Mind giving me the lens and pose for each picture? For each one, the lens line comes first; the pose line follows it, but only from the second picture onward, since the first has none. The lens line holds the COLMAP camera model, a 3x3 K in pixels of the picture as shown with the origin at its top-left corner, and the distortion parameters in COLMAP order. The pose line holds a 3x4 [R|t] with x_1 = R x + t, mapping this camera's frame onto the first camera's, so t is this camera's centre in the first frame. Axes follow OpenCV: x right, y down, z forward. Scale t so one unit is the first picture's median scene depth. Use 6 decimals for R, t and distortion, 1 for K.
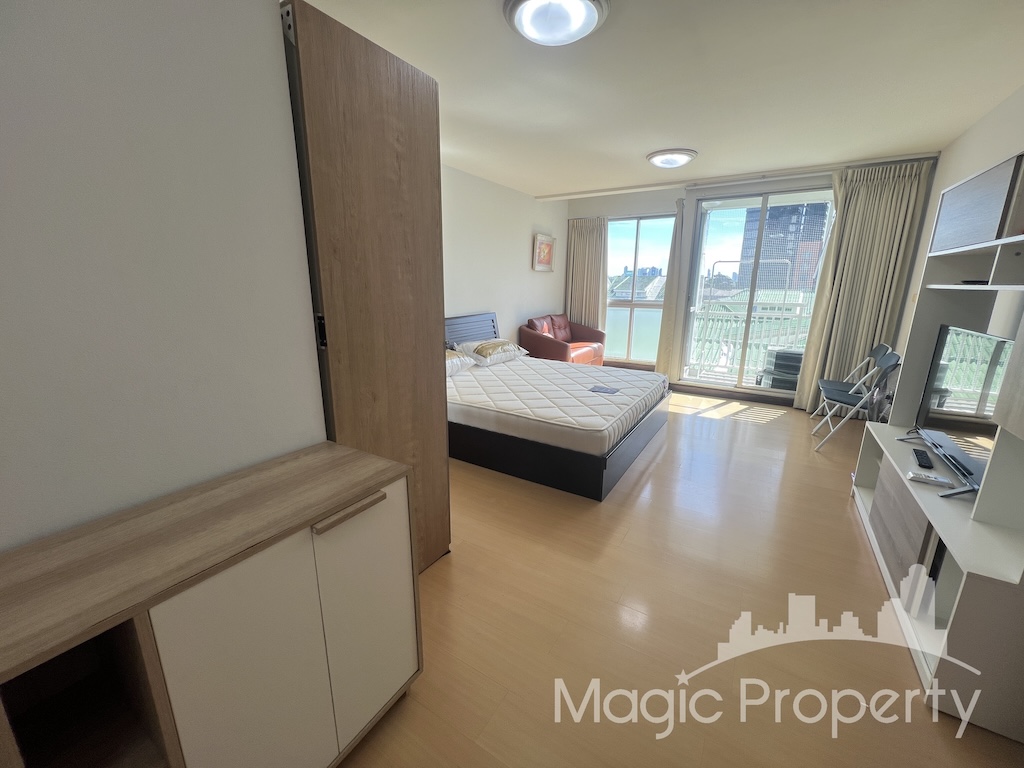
lens RADIAL K [[409.4, 0, 508.5], [0, 409.4, 381.5], [0, 0, 1]] dist [-0.002911, 0.000679]
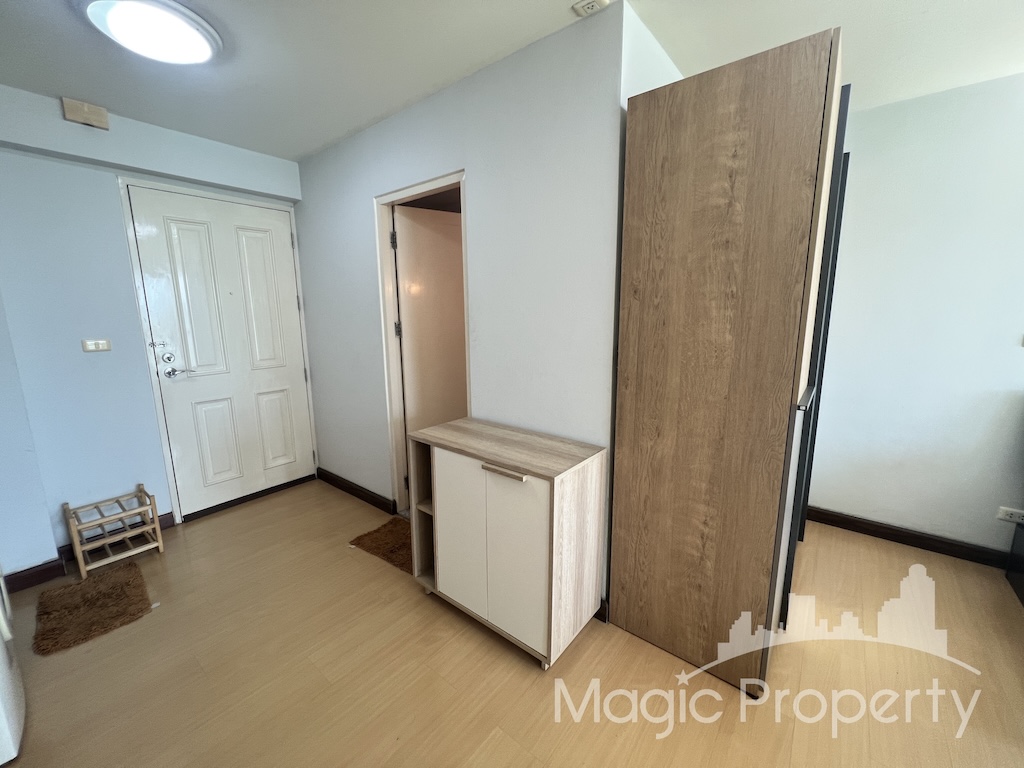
lens RADIAL K [[409.4, 0, 510.7], [0, 409.4, 382.0], [0, 0, 1]] dist [-0.002911, 0.000679]
pose [[-0.115166, 0.168277, -0.978989, 0.218036], [-0.226548, 0.955124, 0.190825, -0.061256], [0.967167, 0.243765, -0.071875, 0.226301]]
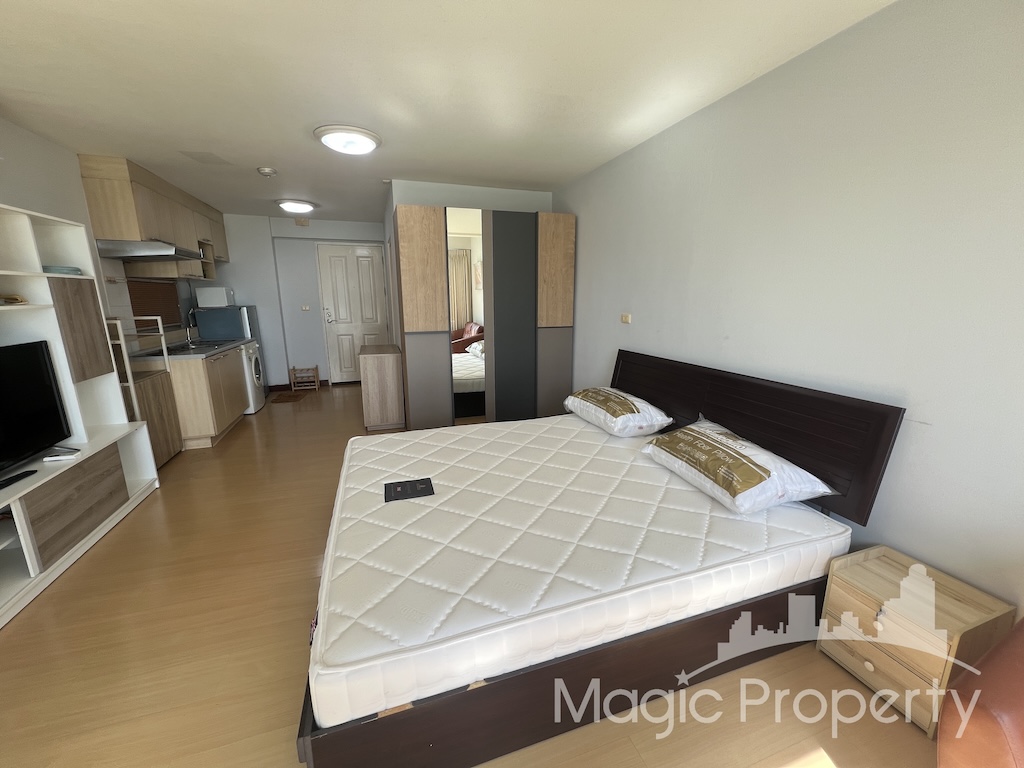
lens RADIAL K [[409.4, 0, 513.7], [0, 409.4, 387.3], [0, 0, 1]] dist [-0.002911, 0.000679]
pose [[-0.625913, 0.167815, -0.761624, 0.397495], [-0.187287, 0.915654, 0.355669, -0.247957], [0.757071, 0.365260, -0.541690, 0.977983]]
